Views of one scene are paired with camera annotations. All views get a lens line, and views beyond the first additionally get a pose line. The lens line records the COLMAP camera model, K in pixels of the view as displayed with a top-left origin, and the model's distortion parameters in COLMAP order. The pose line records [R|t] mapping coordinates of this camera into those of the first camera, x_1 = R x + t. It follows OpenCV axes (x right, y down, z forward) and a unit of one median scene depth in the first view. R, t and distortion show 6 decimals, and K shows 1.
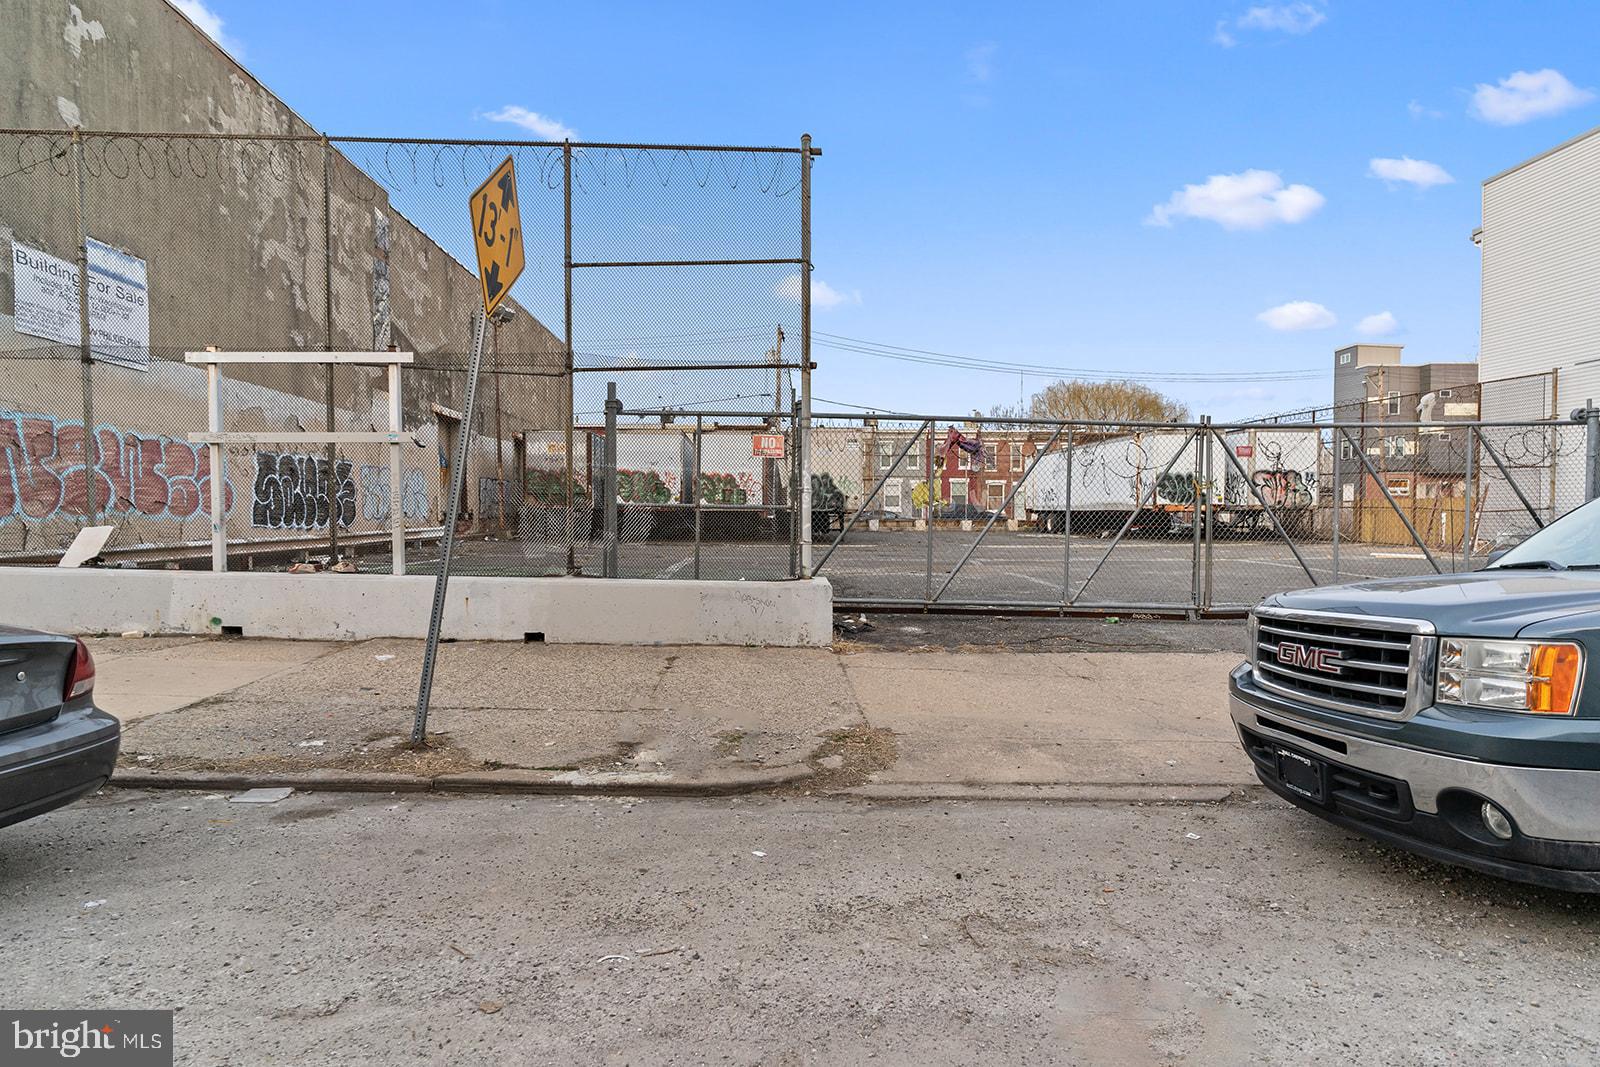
lens RADIAL K [[814.2, 0, 800.5], [0, 814.2, 542.3], [0, 0, 1]] dist [-0.001959, 0.002477]
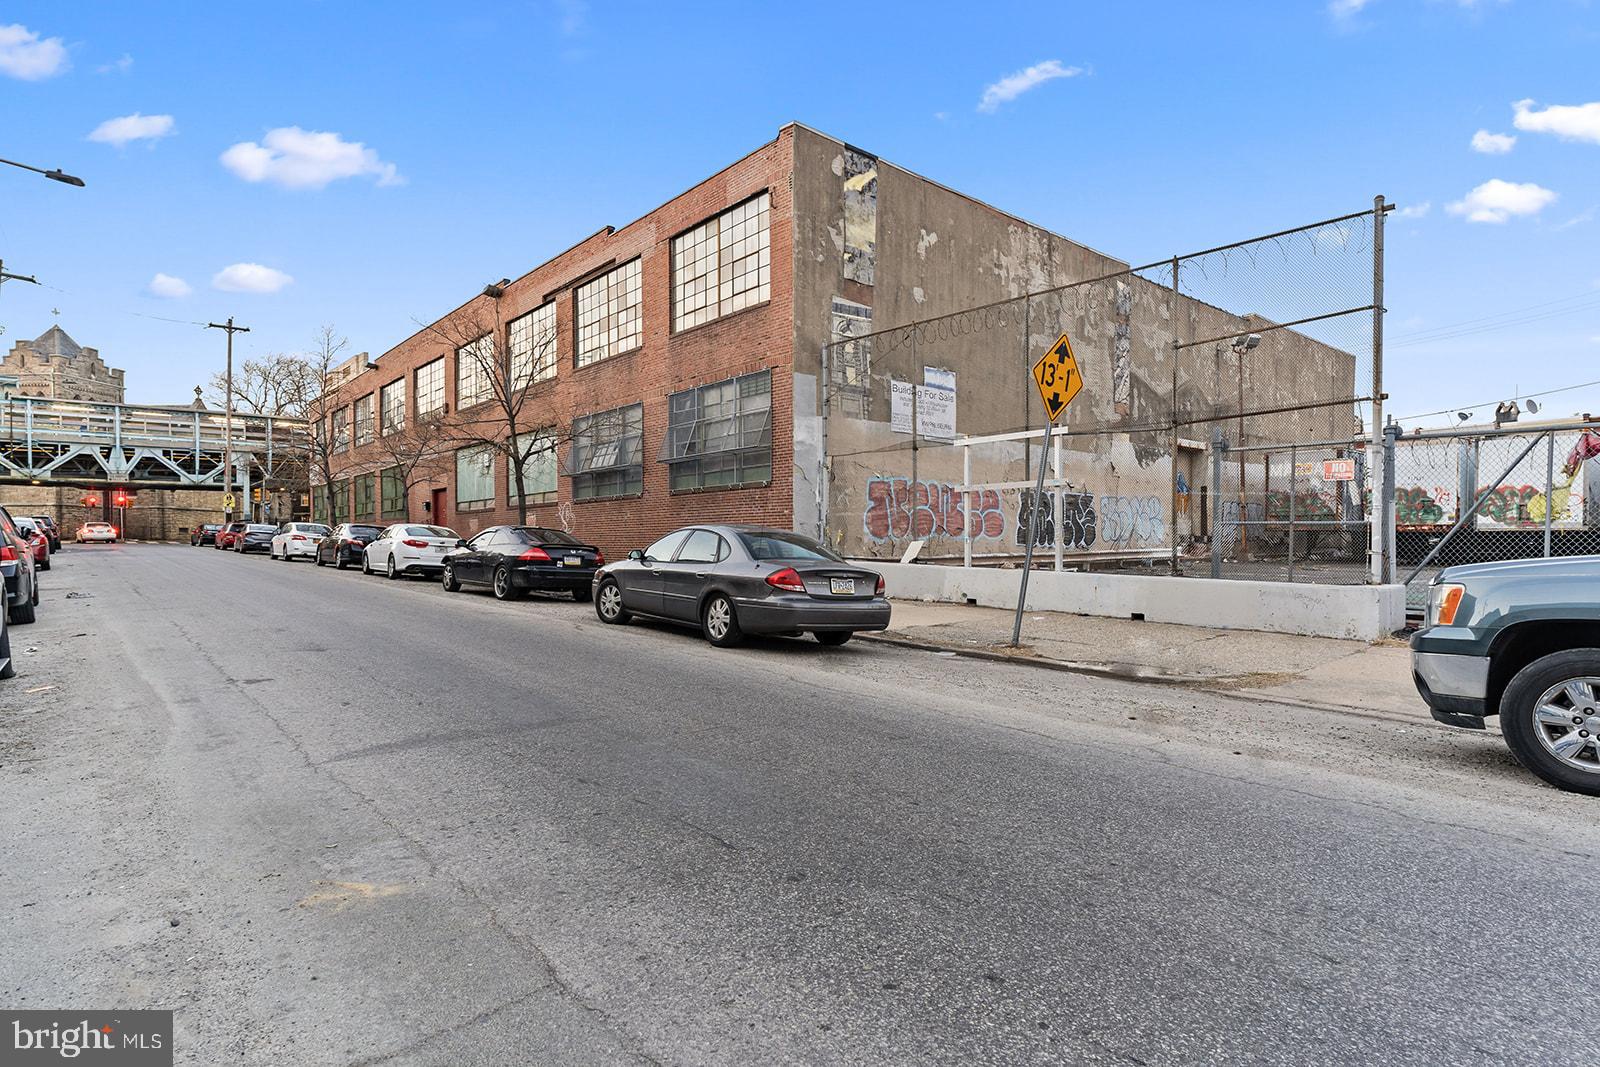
lens RADIAL K [[814.2, 0, 800.5], [0, 814.2, 542.3], [0, 0, 1]] dist [-0.001959, 0.002477]
pose [[0.625631, -0.001687, -0.780117, 0.235042], [-0.022906, 0.999527, -0.020531, 0.016512], [0.779783, 0.030714, 0.625296, -0.201182]]
